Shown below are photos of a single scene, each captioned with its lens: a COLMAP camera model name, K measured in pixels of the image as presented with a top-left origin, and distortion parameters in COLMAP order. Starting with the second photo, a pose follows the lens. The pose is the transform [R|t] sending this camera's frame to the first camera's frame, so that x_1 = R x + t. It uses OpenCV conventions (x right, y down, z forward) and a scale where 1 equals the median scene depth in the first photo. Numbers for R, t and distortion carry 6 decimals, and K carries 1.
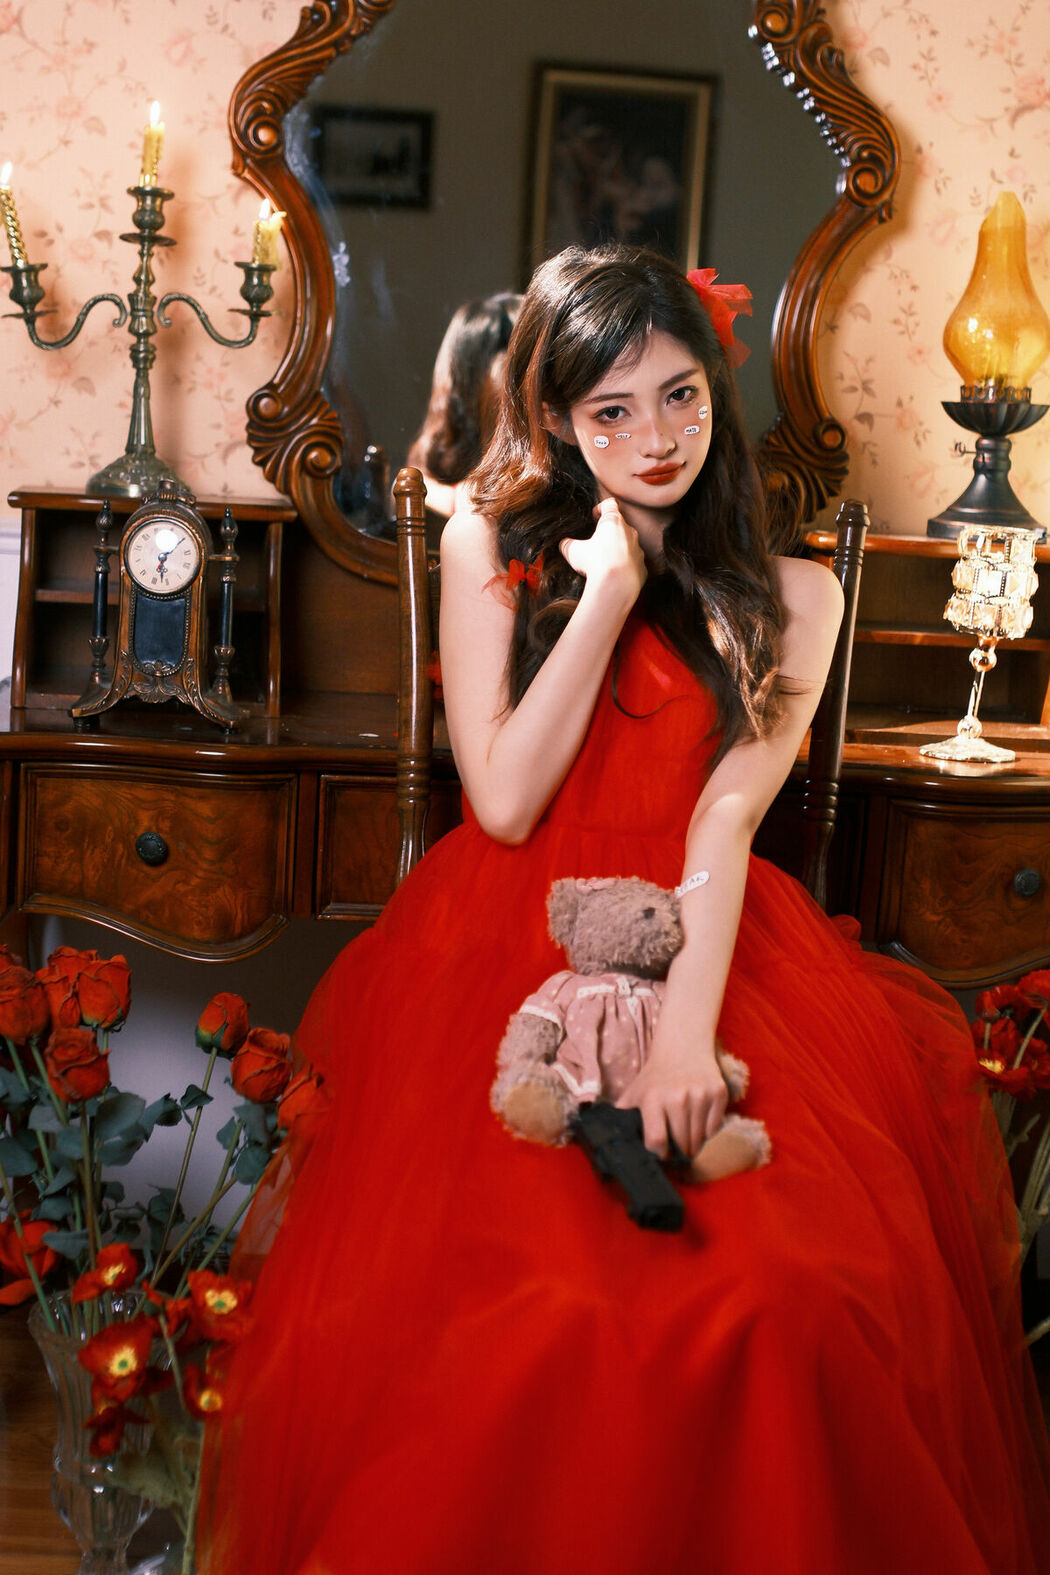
lens RADIAL K [[2349.8, 0, 521.6], [0, 2349.8, 783.9], [0, 0, 1]] dist [-0.098488, 0.000000]
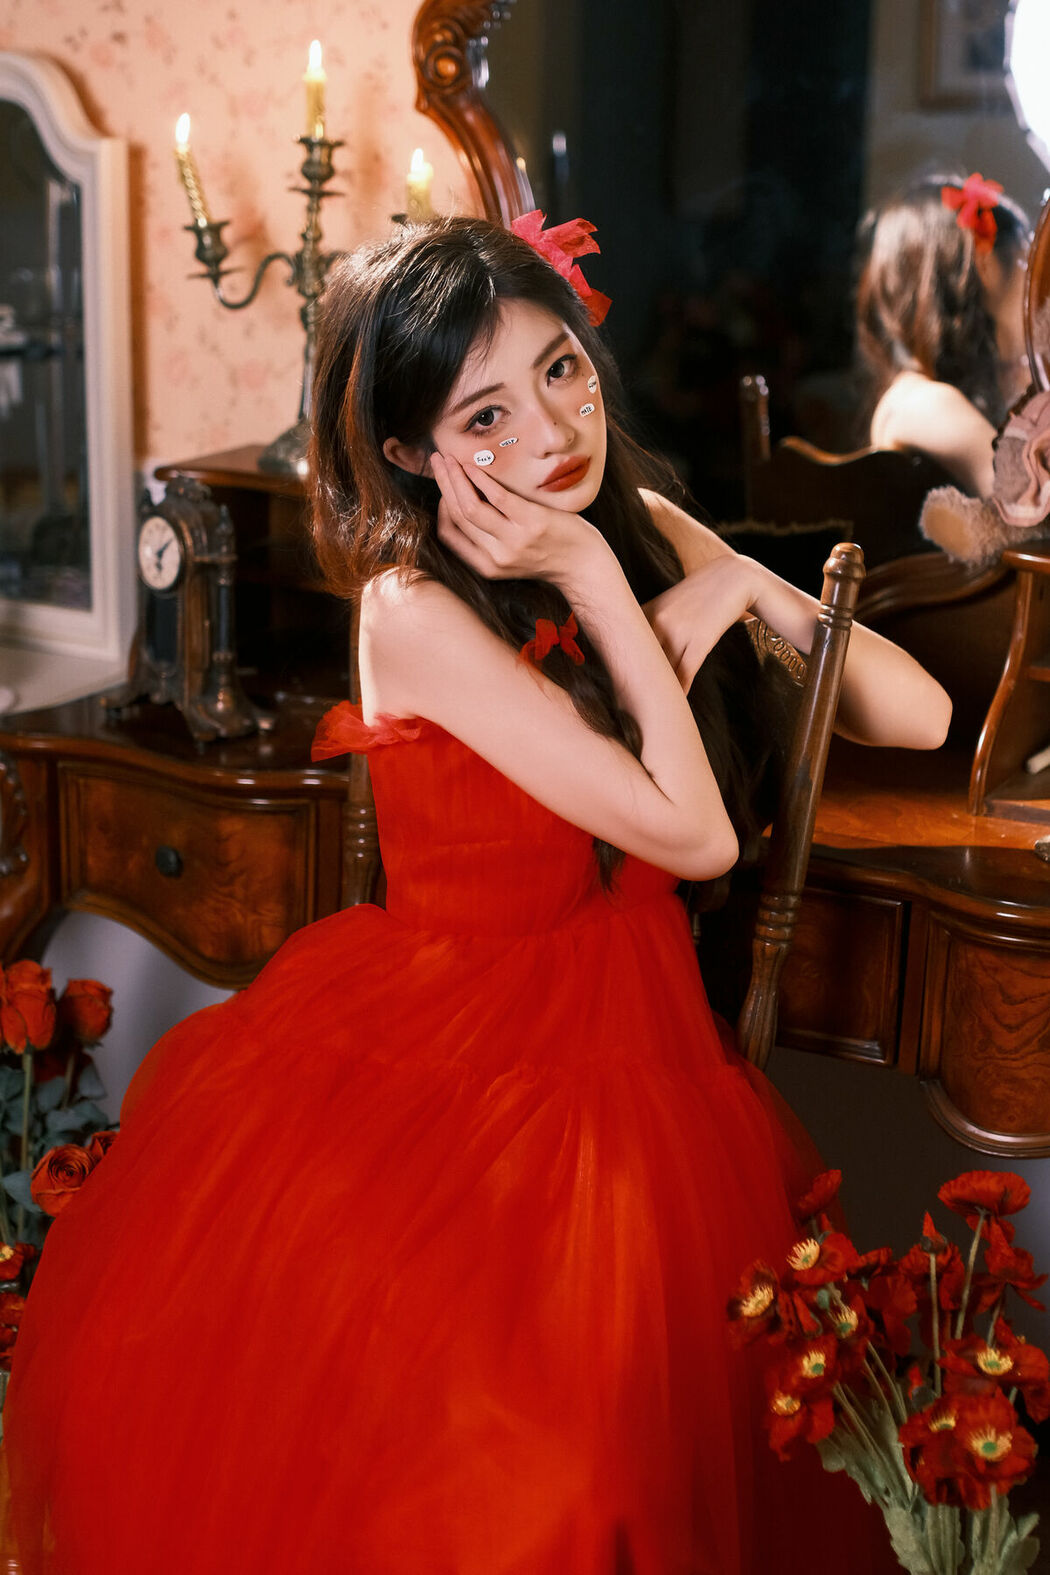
lens RADIAL K [[2349.8, 0, 486.7], [0, 2349.8, 786.4], [0, 0, 1]] dist [-0.098488, 0.000000]
pose [[0.844515, 0.109785, -0.524158, 0.412560], [-0.050746, 0.990763, 0.125755, -0.119093], [0.533123, -0.079603, 0.842285, 0.231581]]
